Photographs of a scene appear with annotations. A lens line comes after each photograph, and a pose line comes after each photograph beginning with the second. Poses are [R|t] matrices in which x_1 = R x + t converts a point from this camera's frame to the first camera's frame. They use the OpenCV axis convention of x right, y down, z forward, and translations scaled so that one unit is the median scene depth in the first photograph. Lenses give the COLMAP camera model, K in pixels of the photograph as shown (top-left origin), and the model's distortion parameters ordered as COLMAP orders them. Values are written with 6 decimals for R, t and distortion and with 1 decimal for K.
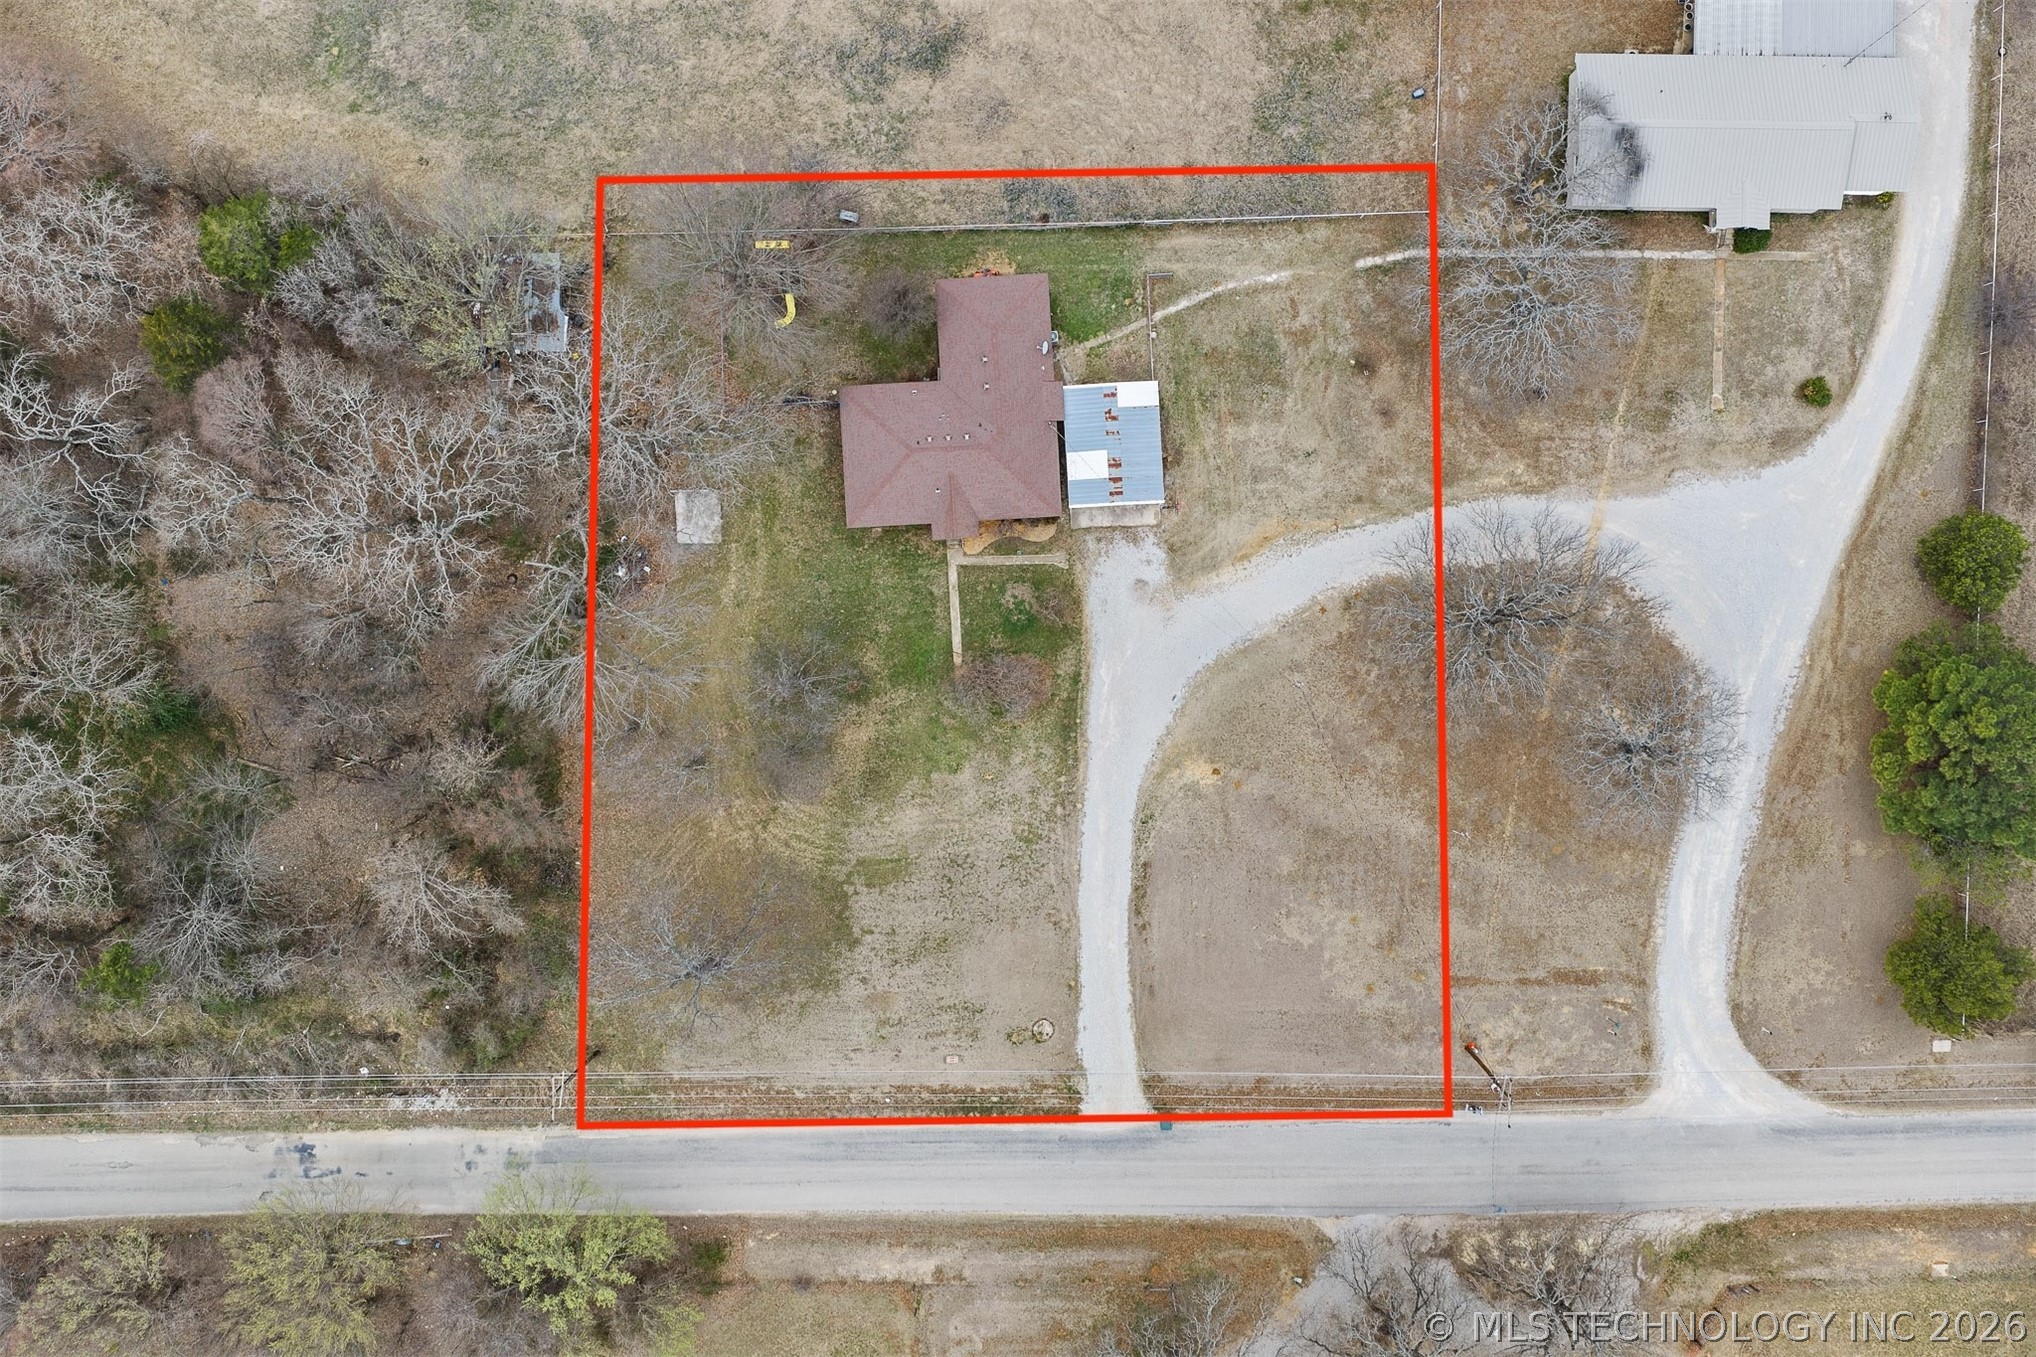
lens RADIAL K [[1687.0, 0, 1031.0], [0, 1687.0, 682.5], [0, 0, 1]] dist [0.012404, -0.019833]
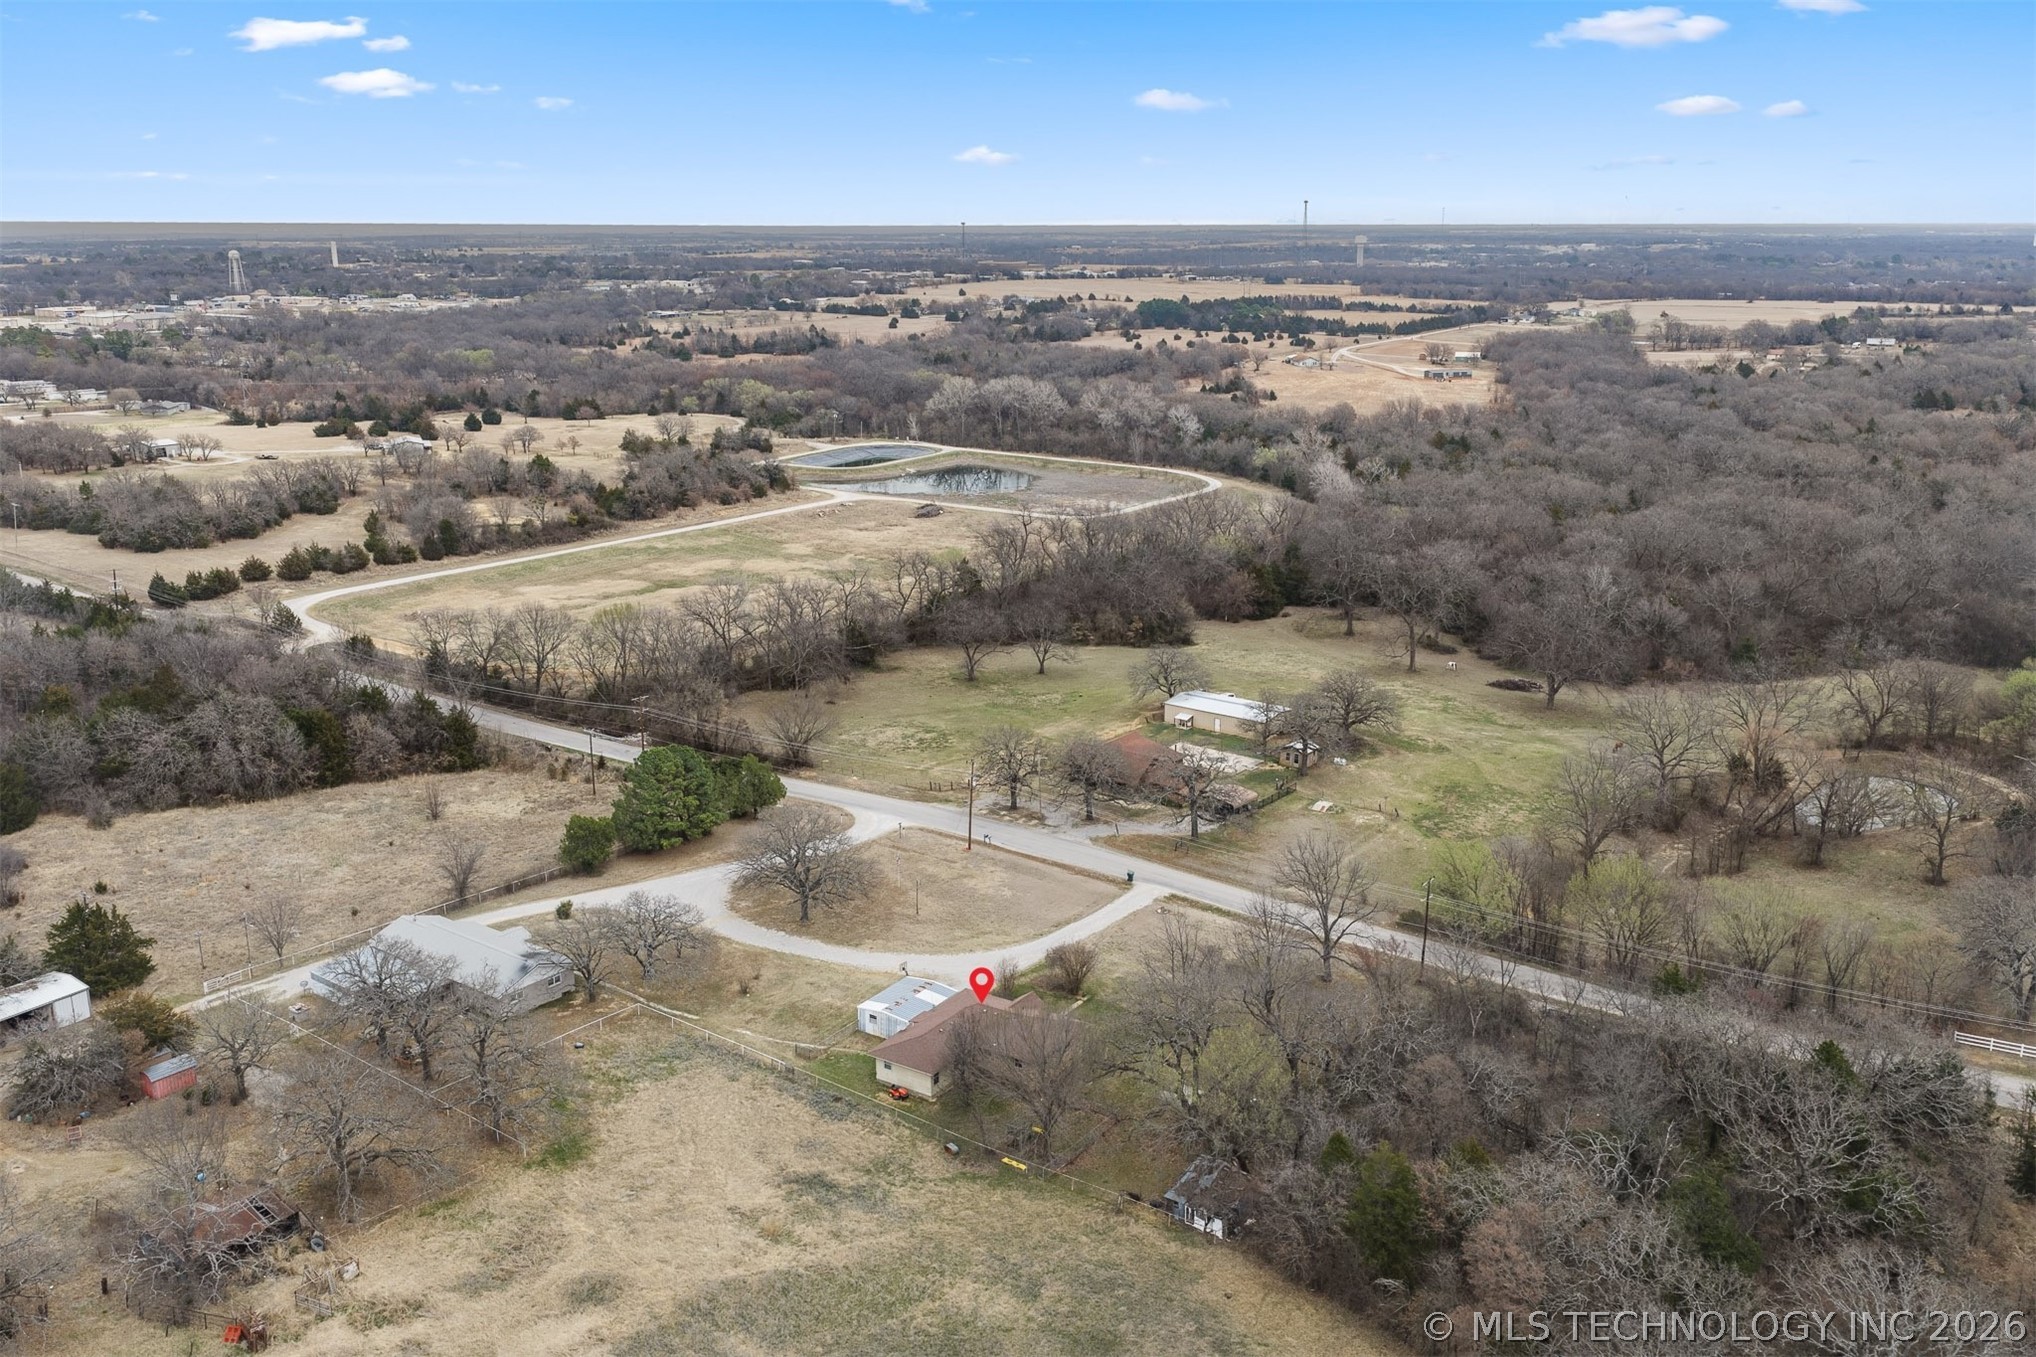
lens RADIAL K [[1711.5, 0, 1028.2], [0, 1711.5, 646.8], [0, 0, 1]] dist [0.007617, -0.006307]
pose [[-0.808884, -0.138827, 0.571344, -0.818552], [0.587885, -0.207266, 0.781941, -1.147426], [0.009865, 0.968384, 0.249268, 0.321420]]
